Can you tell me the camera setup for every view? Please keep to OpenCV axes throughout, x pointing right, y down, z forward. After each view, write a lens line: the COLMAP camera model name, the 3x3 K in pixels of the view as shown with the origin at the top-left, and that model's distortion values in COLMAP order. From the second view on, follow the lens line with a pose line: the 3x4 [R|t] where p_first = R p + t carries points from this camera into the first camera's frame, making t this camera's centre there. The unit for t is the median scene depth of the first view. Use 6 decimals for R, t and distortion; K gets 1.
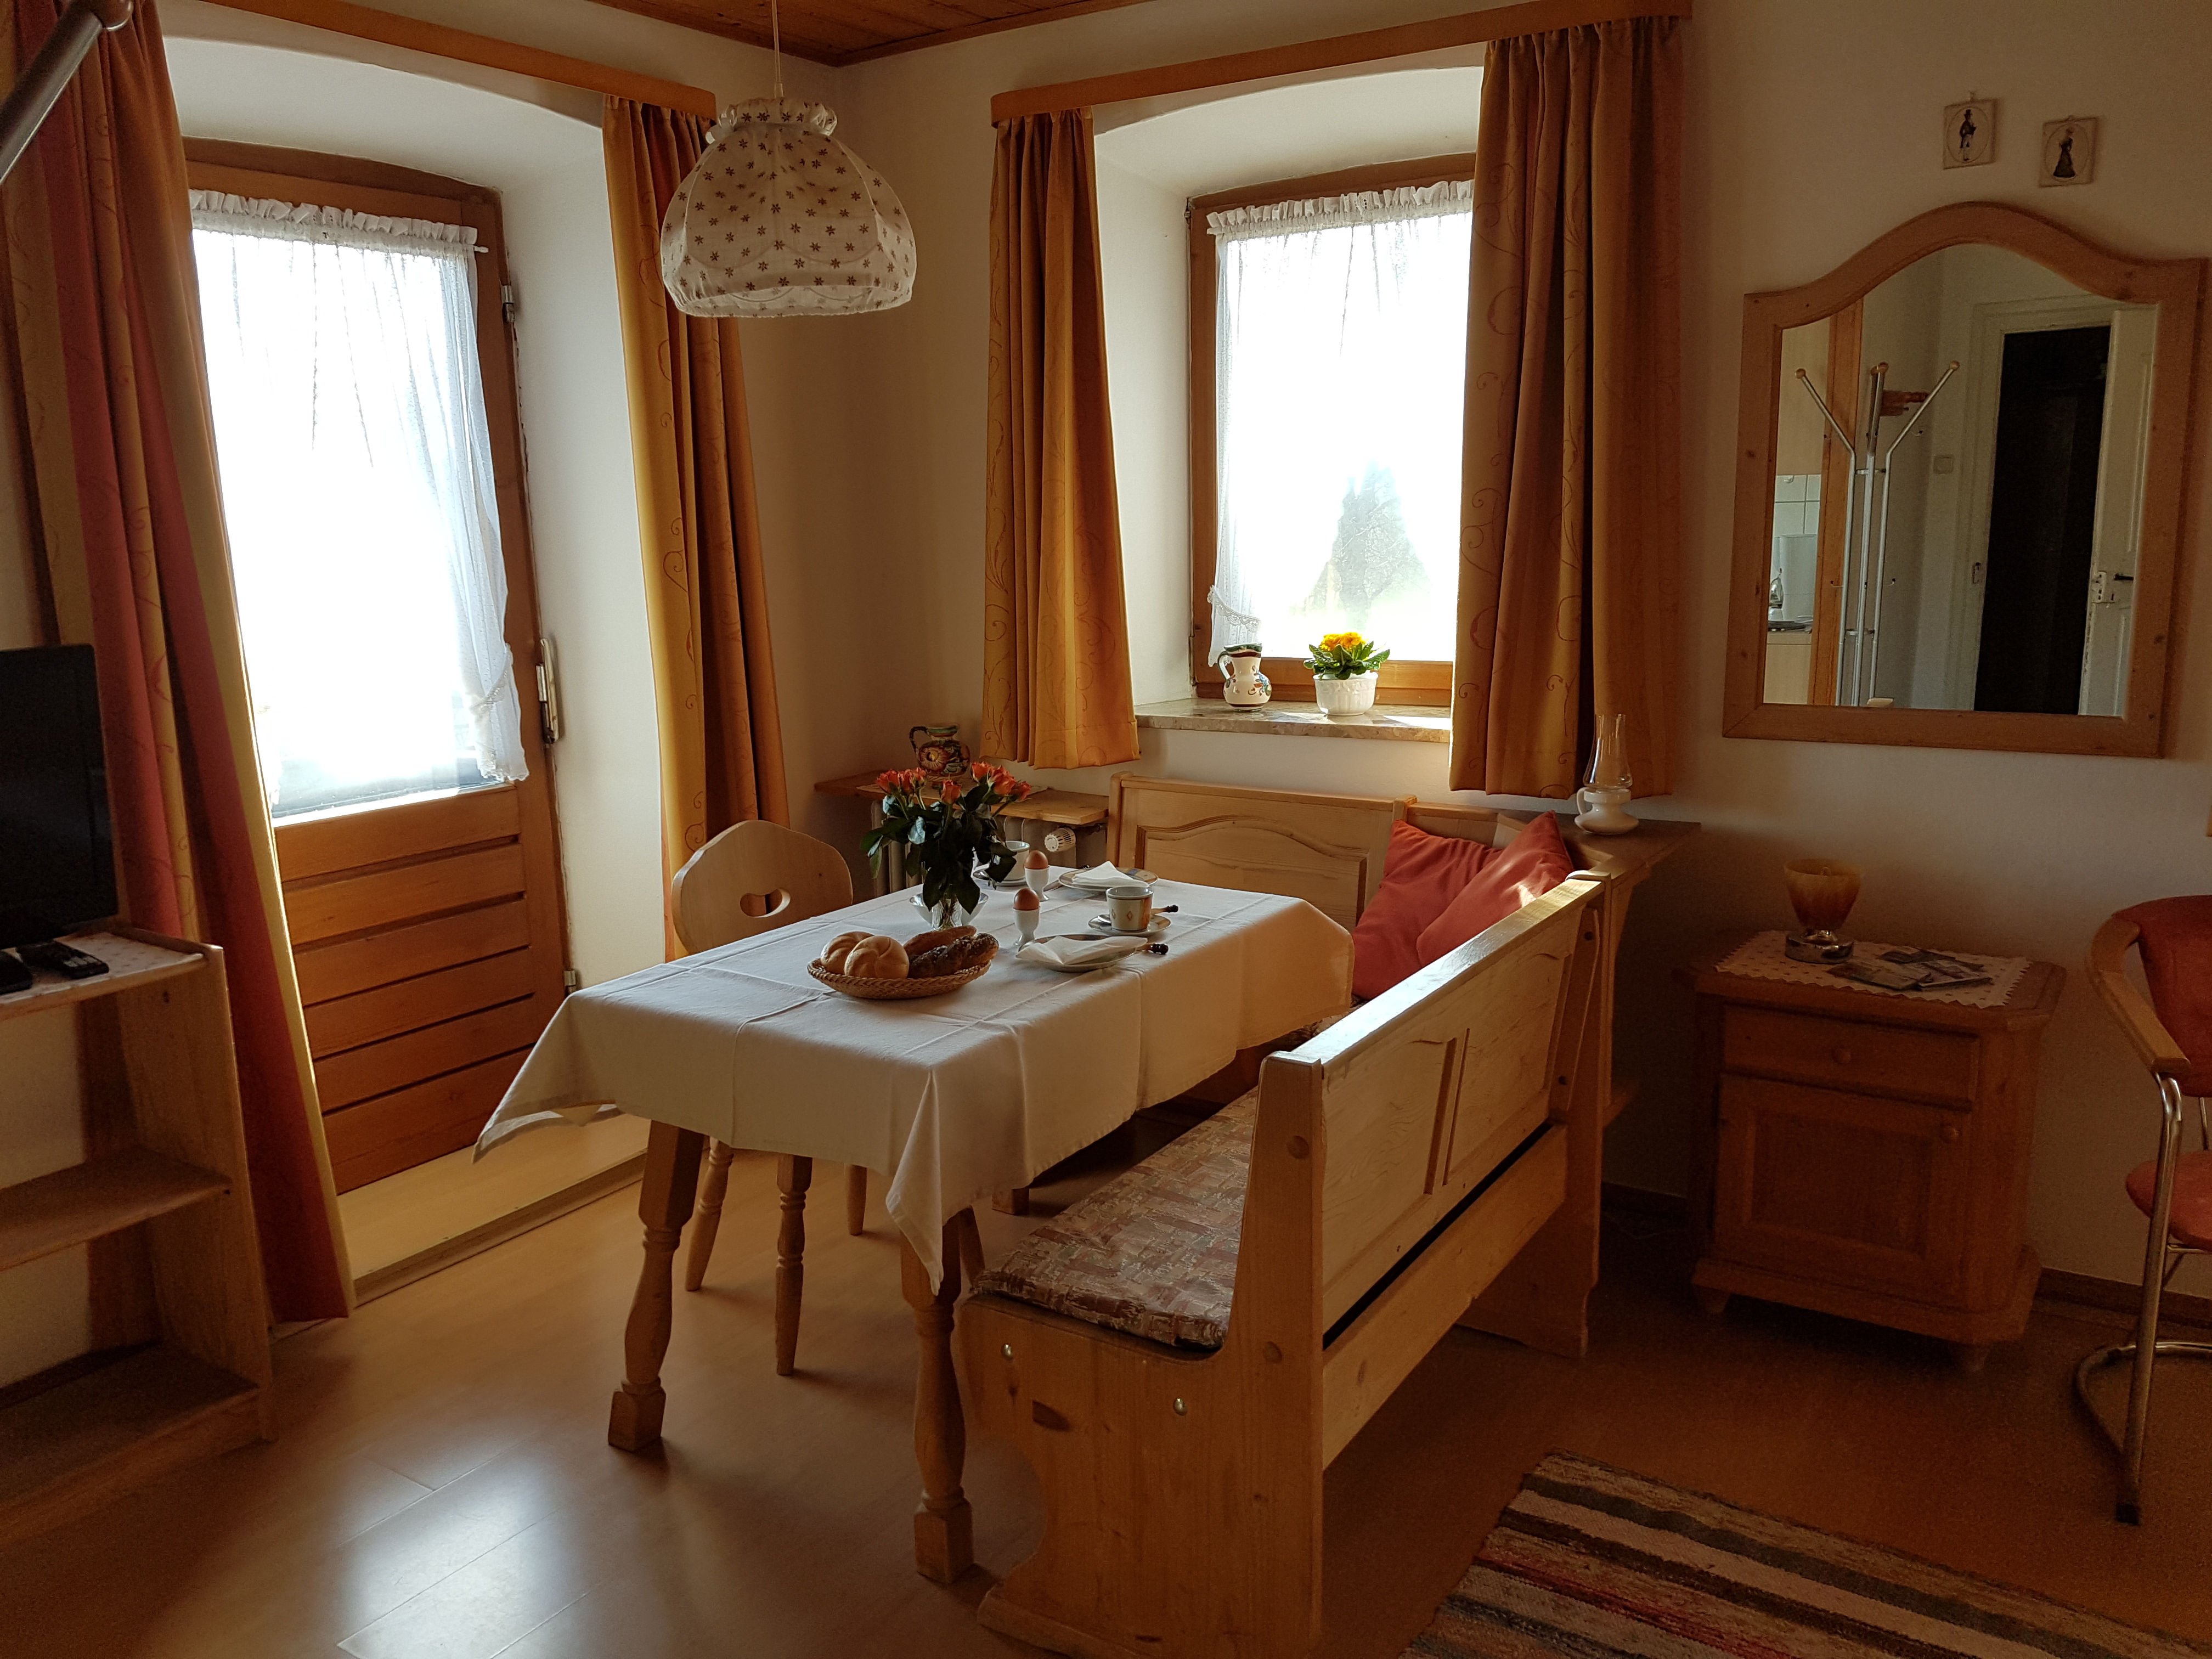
lens RADIAL K [[1677.5, 0, 1106.0], [0, 1677.5, 829.5], [0, 0, 1]] dist [0.139260, -0.252333]
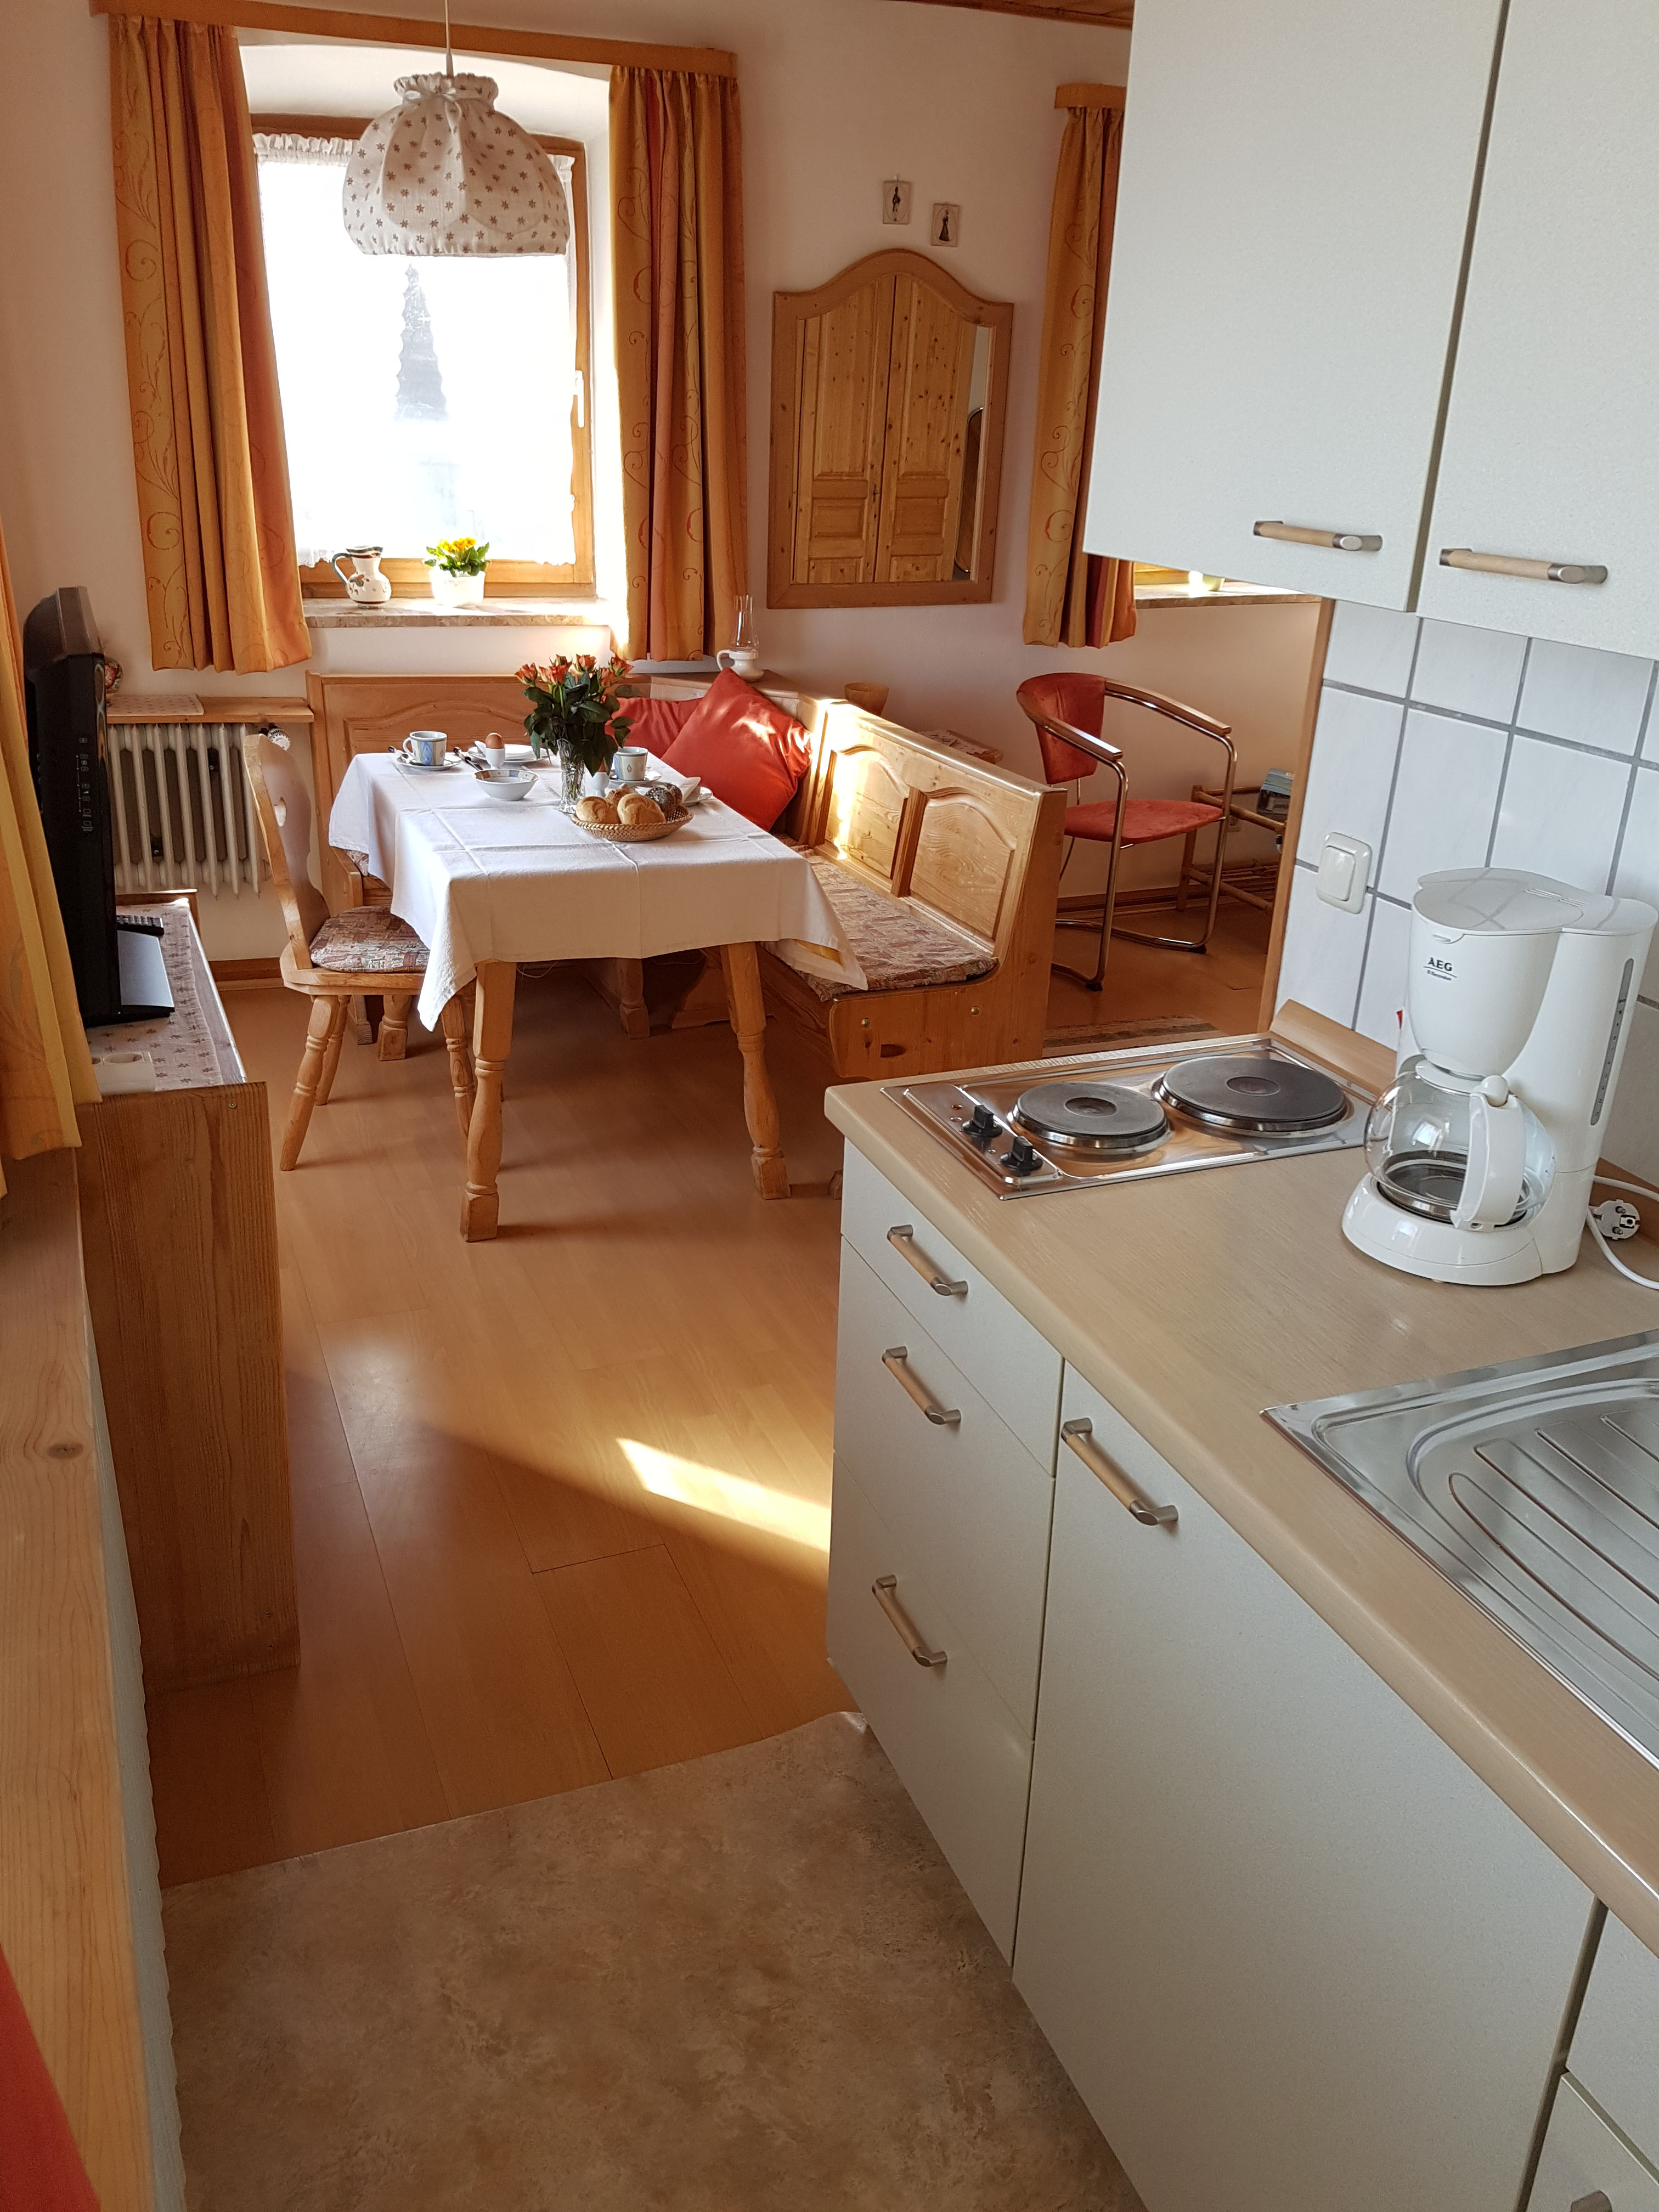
lens RADIAL K [[1677.5, 0, 819.2], [0, 1677.5, 1094.5], [0, 0, 1]] dist [0.139260, -0.252333]
pose [[0.558621, -0.282932, 0.779675, -0.948142], [0.101697, 0.956292, 0.274160, -0.050753], [-0.823165, -0.073861, 0.562978, 0.084511]]
